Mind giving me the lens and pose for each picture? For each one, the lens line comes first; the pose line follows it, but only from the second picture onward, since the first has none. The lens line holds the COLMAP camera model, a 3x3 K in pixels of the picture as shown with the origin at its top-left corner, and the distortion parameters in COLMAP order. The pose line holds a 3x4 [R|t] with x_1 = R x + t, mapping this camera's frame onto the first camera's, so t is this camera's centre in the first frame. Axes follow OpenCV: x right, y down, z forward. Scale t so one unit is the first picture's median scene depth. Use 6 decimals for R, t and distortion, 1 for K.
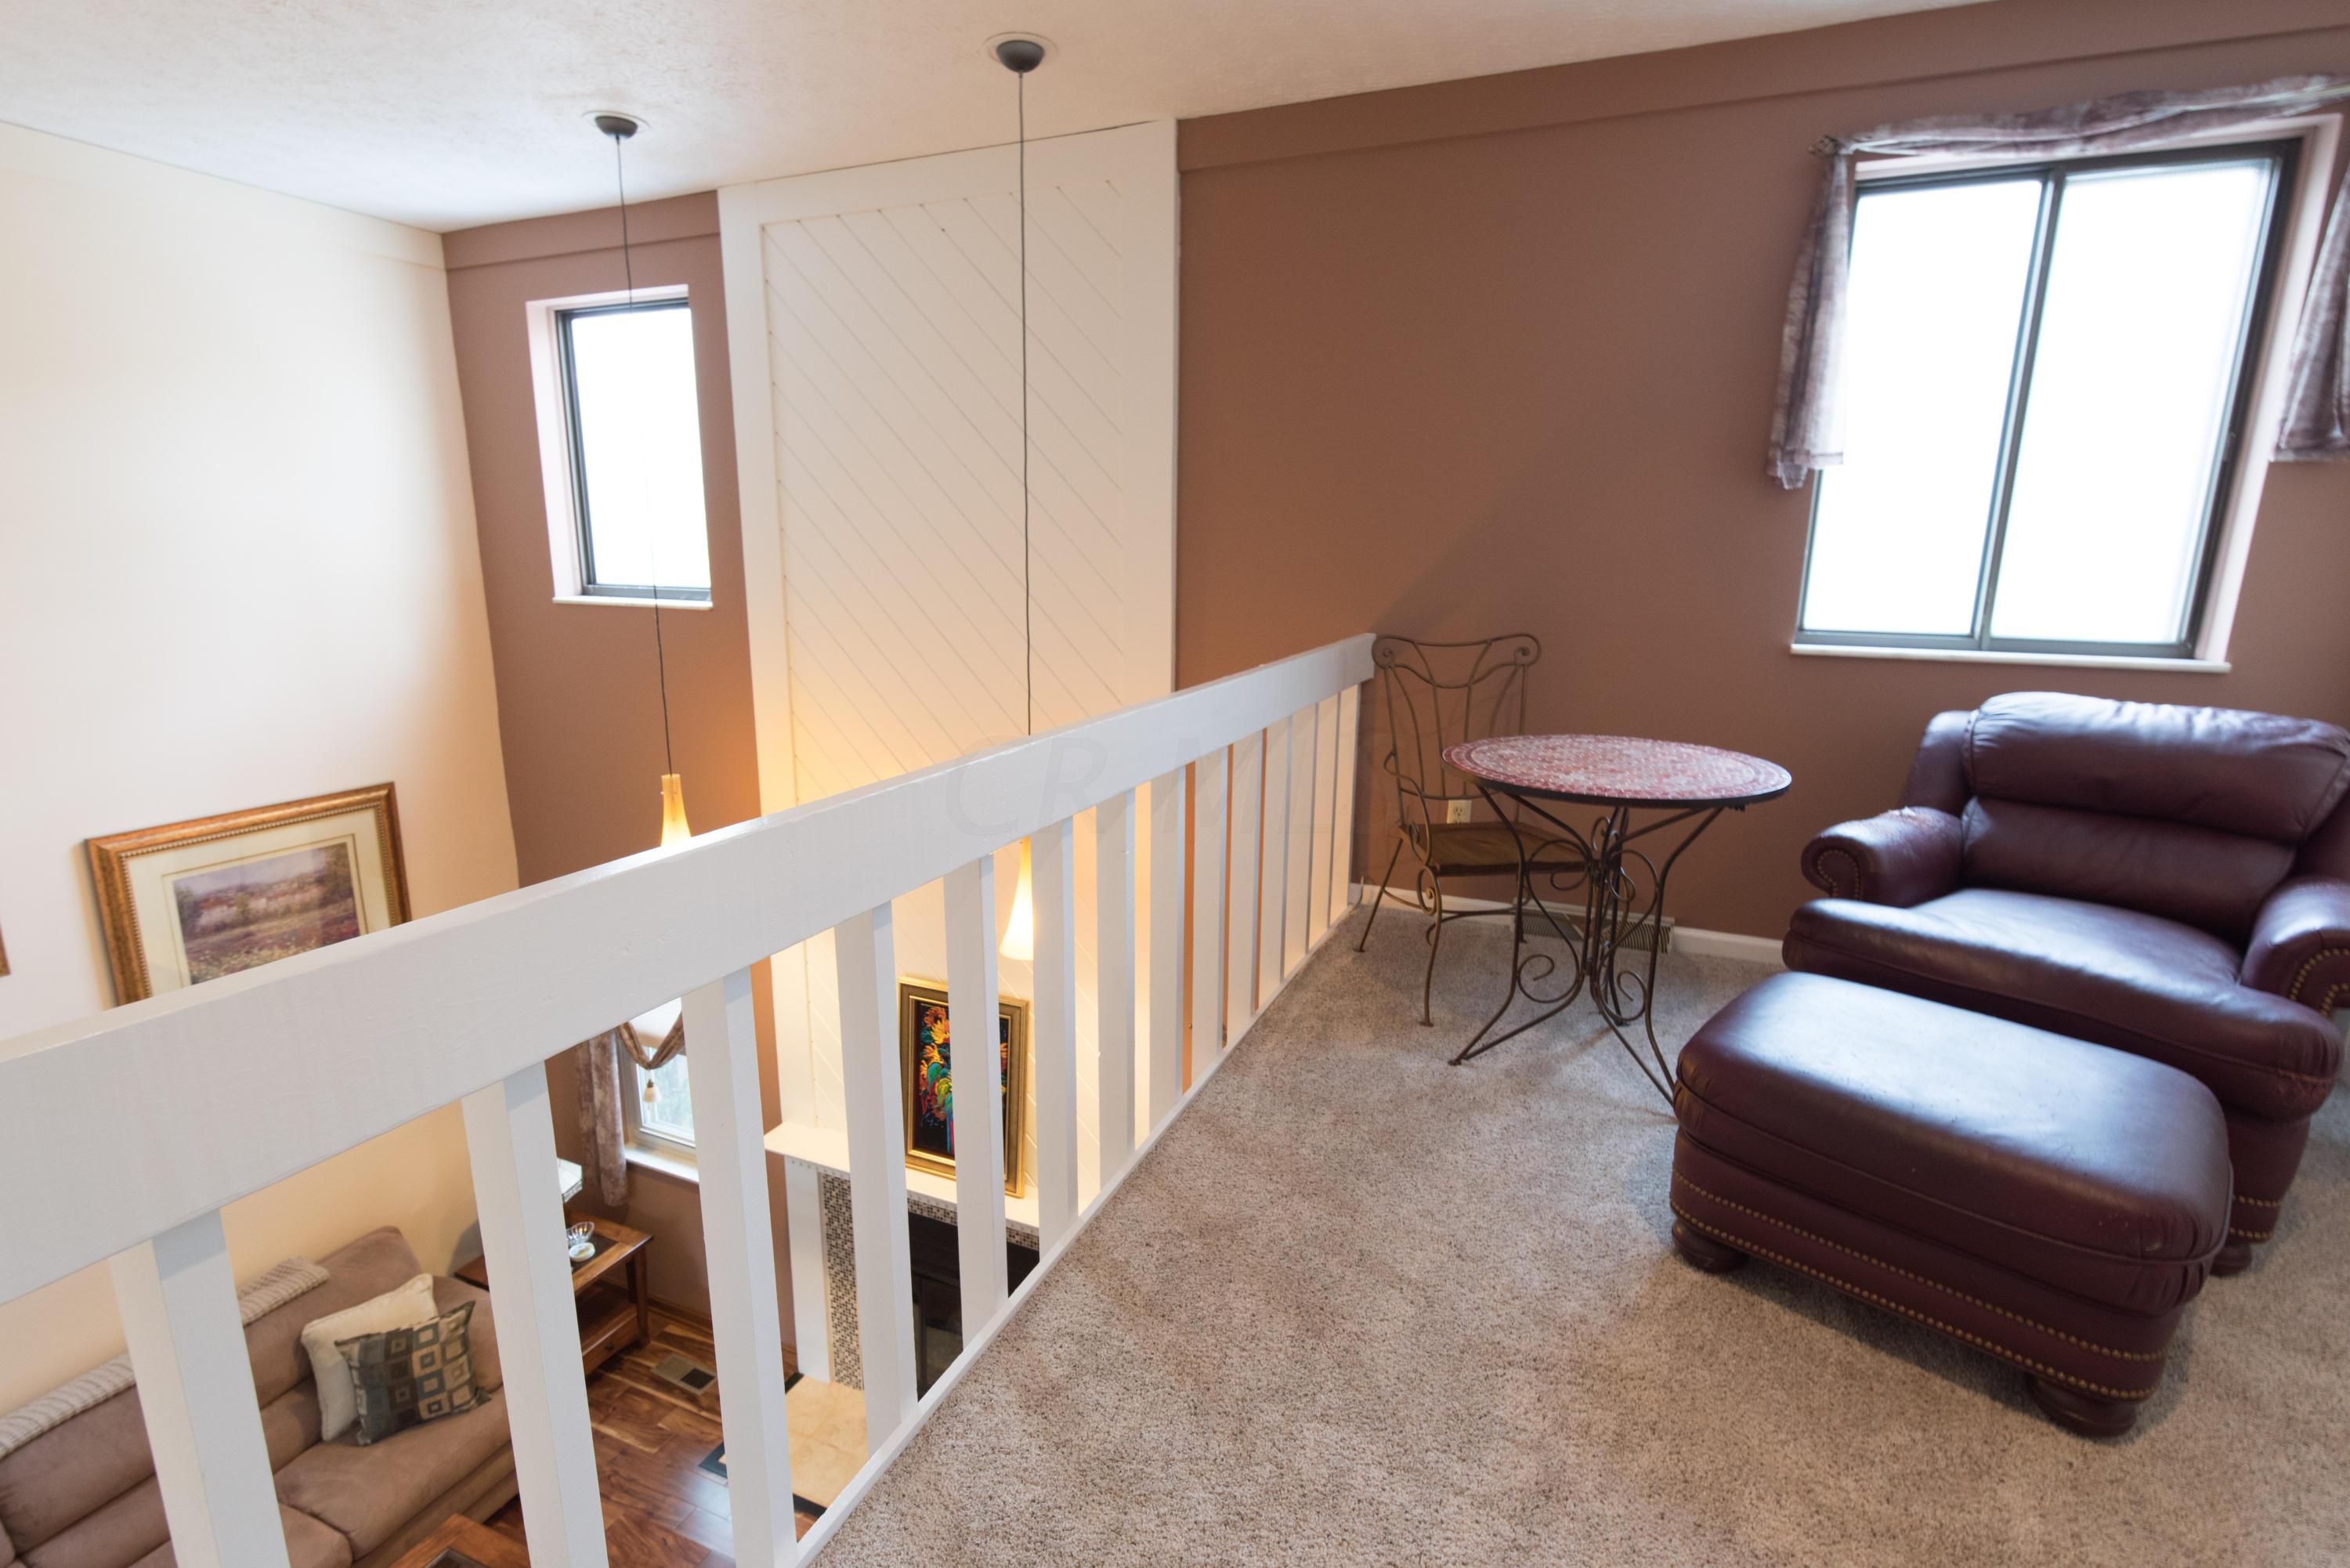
lens RADIAL K [[1102.7, 0, 1175.0], [0, 1102.7, 784.0], [0, 0, 1]] dist [0.000978, -0.000024]
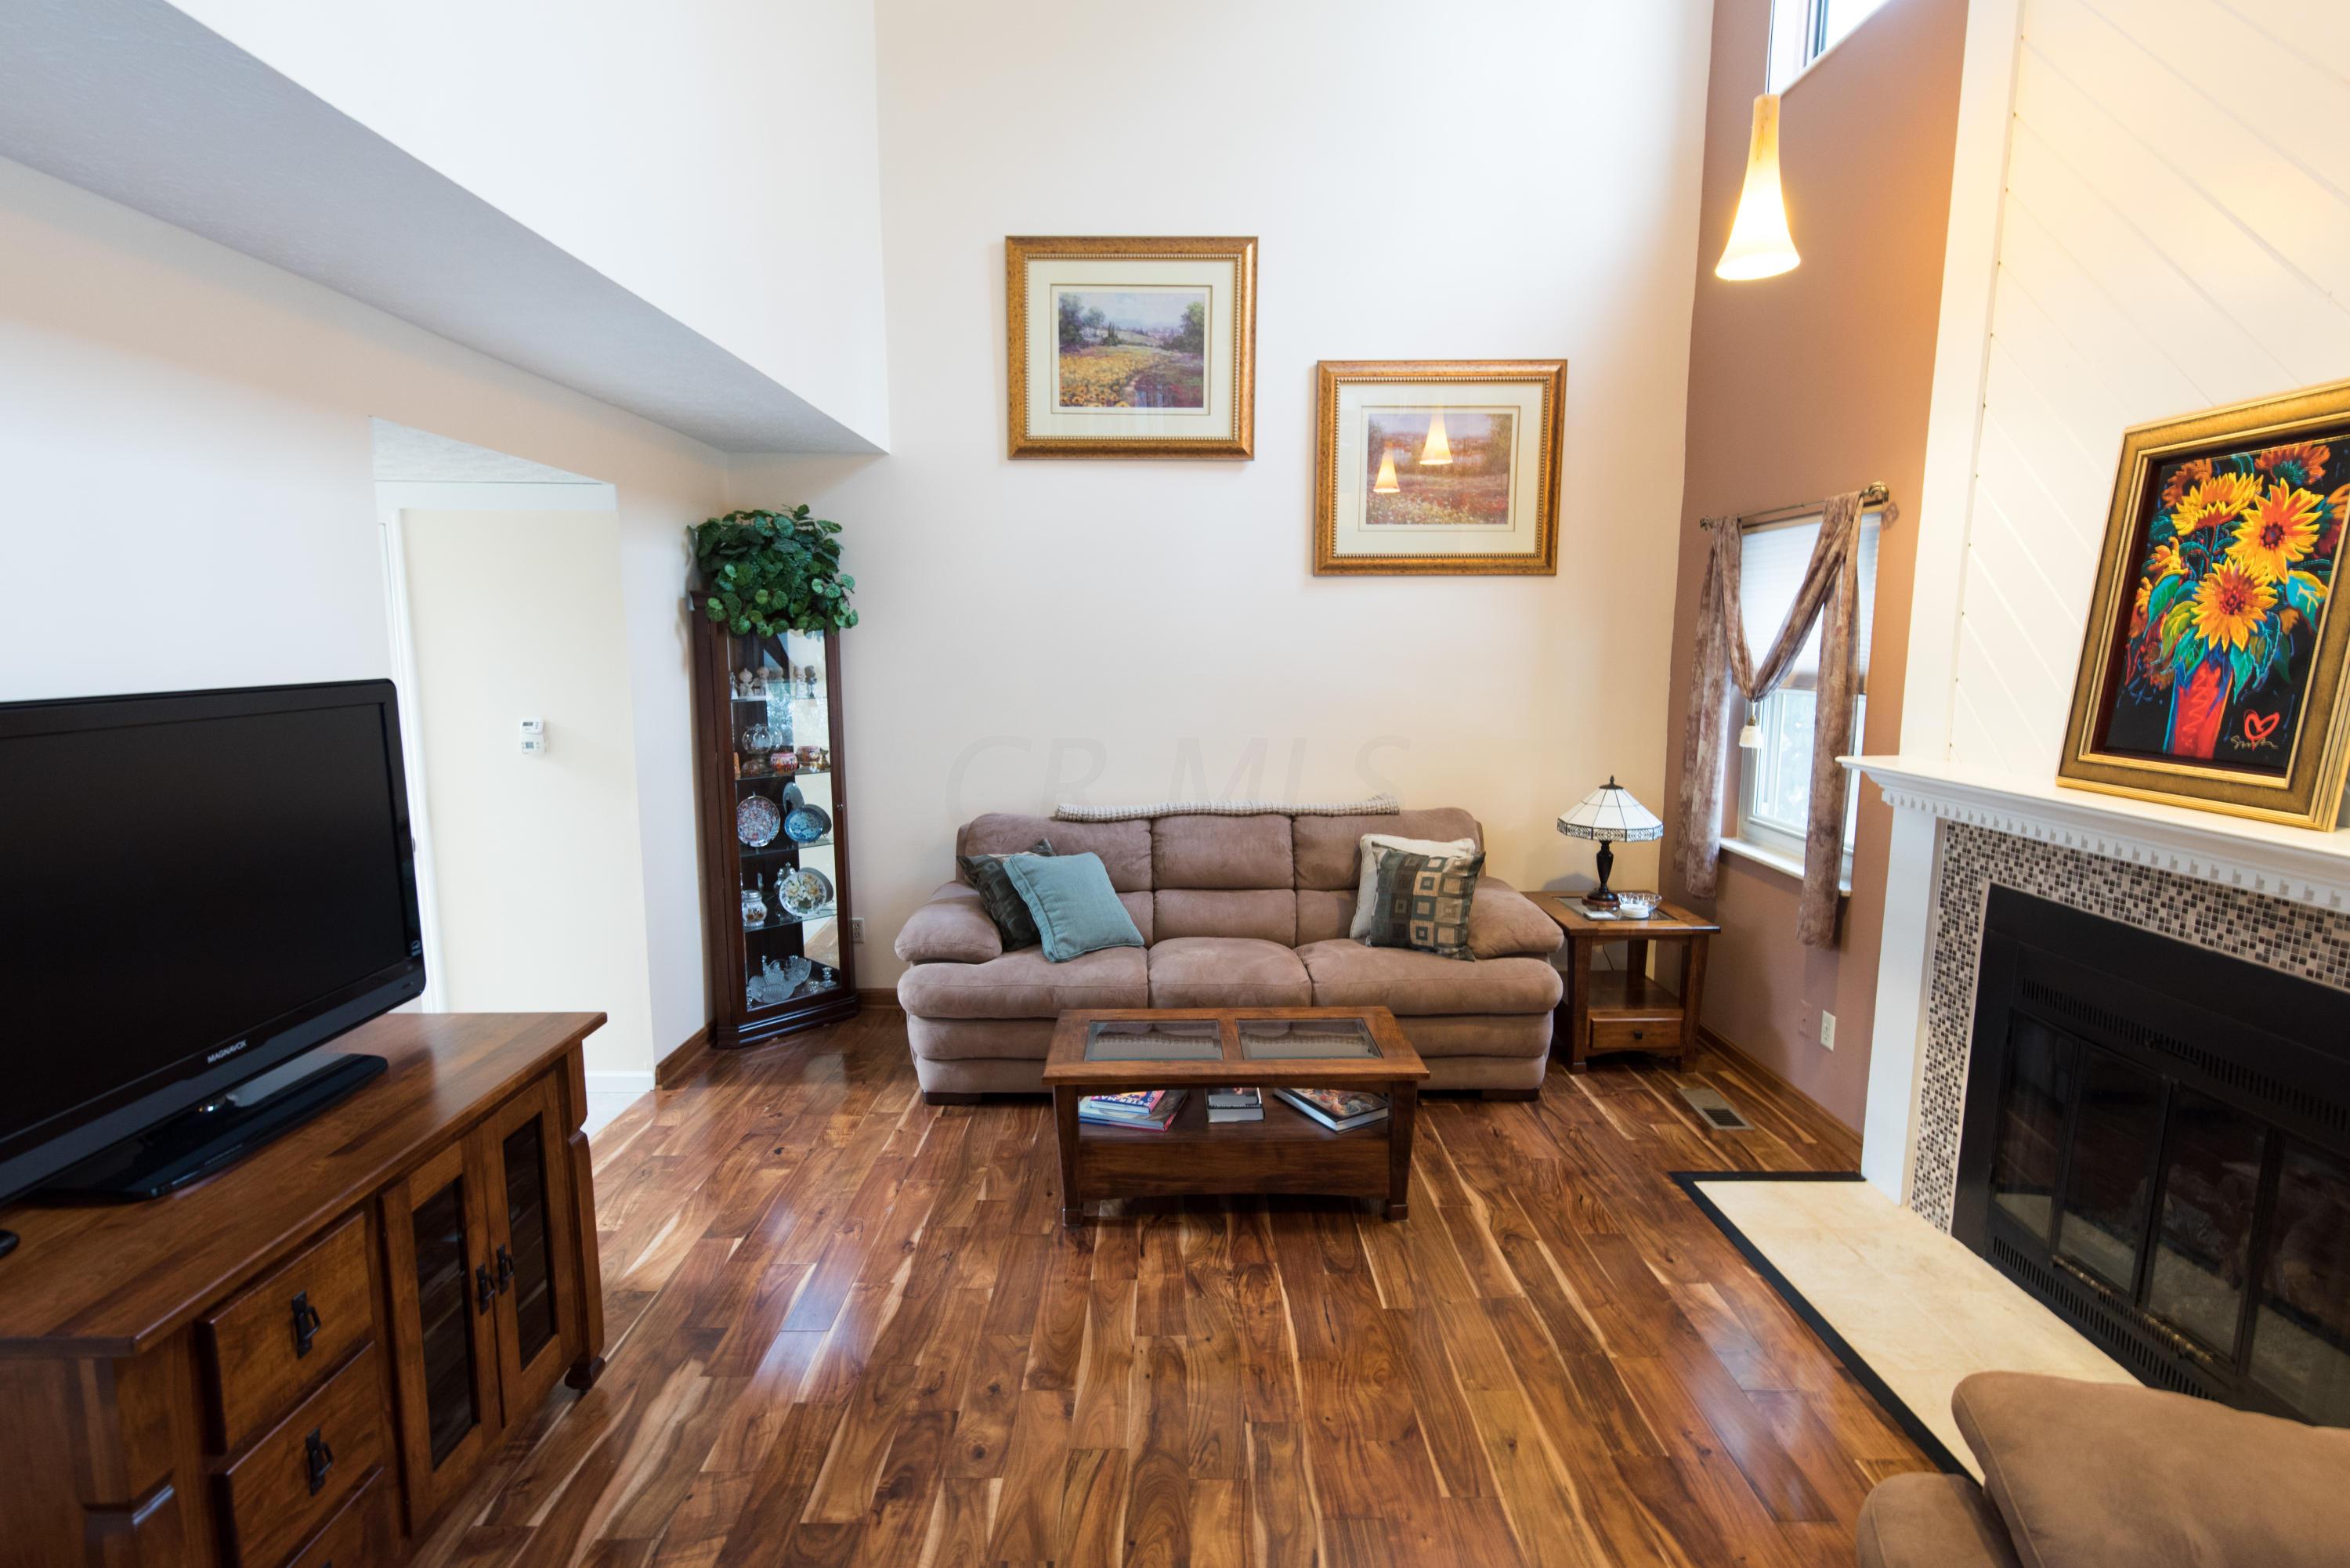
lens RADIAL K [[1108.2, 0, 1175.0], [0, 1108.2, 784.0], [0, 0, 1]] dist [0.002283, 0.000441]
pose [[0.398503, 0.111879, -0.910318, 0.088208], [-0.191883, 0.980738, 0.036535, 0.444943], [0.896870, 0.160115, 0.412295, 0.402333]]
